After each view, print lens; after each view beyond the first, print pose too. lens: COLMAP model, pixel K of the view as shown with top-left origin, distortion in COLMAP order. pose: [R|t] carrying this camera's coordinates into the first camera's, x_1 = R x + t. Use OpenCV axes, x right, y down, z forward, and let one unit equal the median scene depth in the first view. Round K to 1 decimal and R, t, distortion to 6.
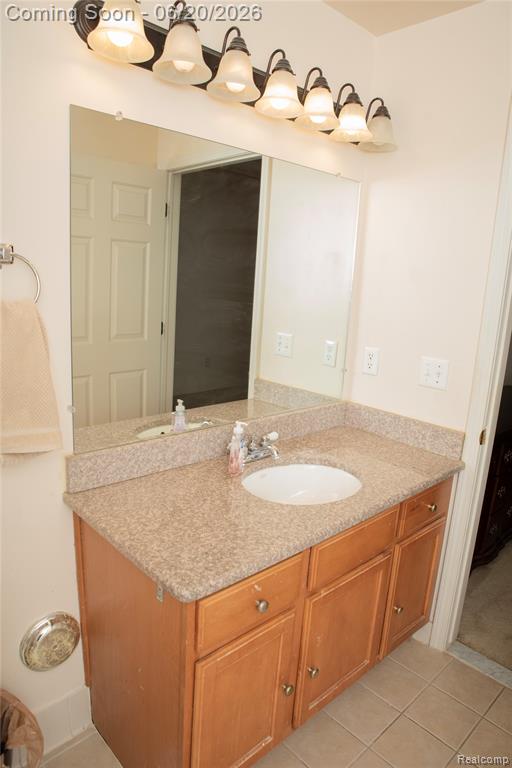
lens RADIAL K [[519.9, 0, 252.7], [0, 519.9, 388.2], [0, 0, 1]] dist [-0.142818, 0.106954]
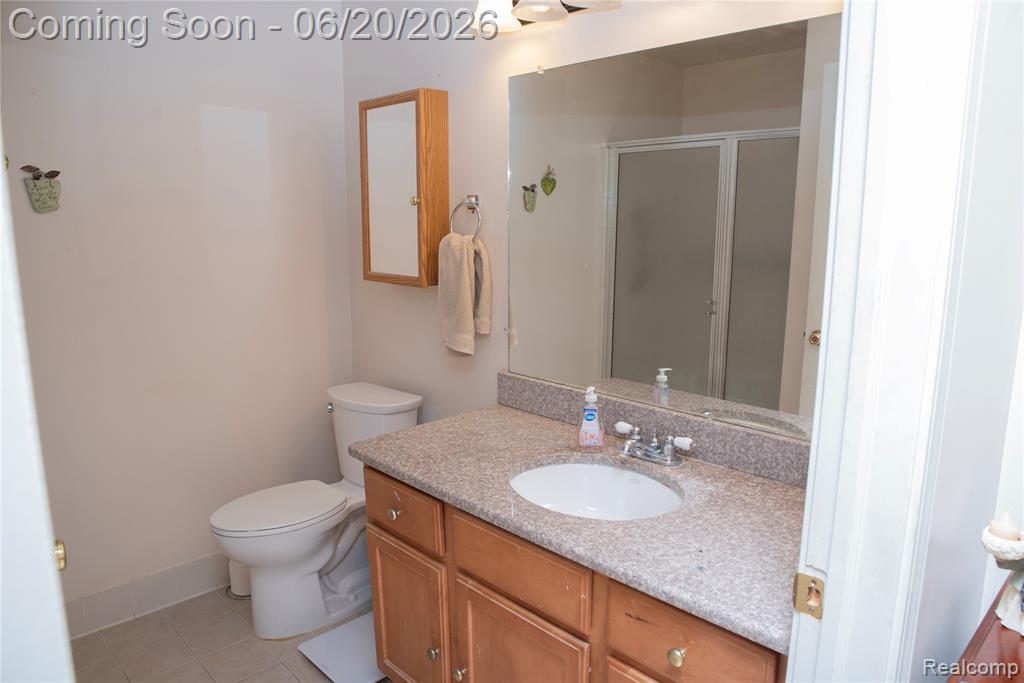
lens RADIAL K [[693.2, 0, 516.7], [0, 693.2, 341.9], [0, 0, 1]] dist [-0.142818, 0.106954]
pose [[0.006142, 0.123171, -0.992366, 1.083585], [-0.212622, 0.969854, 0.119061, -0.113498], [0.977115, 0.210267, 0.032146, 0.875161]]
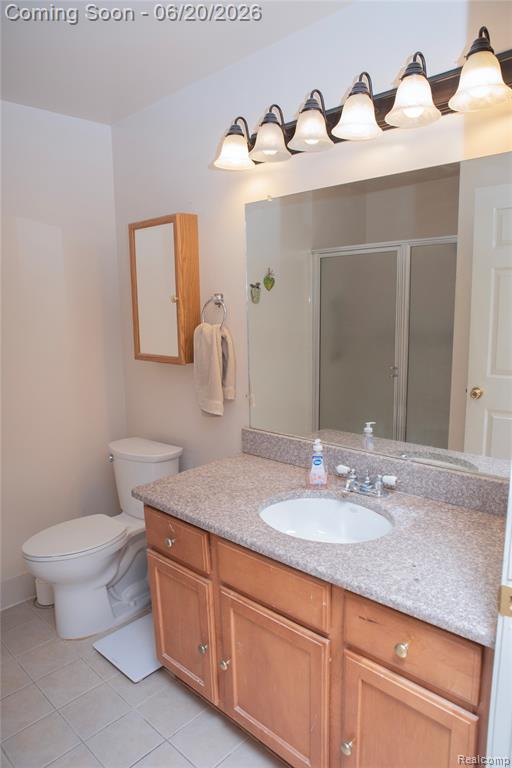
lens RADIAL K [[519.9, 0, 252.7], [0, 519.9, 388.2], [0, 0, 1]] dist [-0.142818, 0.106954]
pose [[0.037292, 0.104287, -0.993848, 1.057328], [-0.188199, 0.977476, 0.095508, -0.119910], [0.981423, 0.183480, 0.056079, 0.826776]]
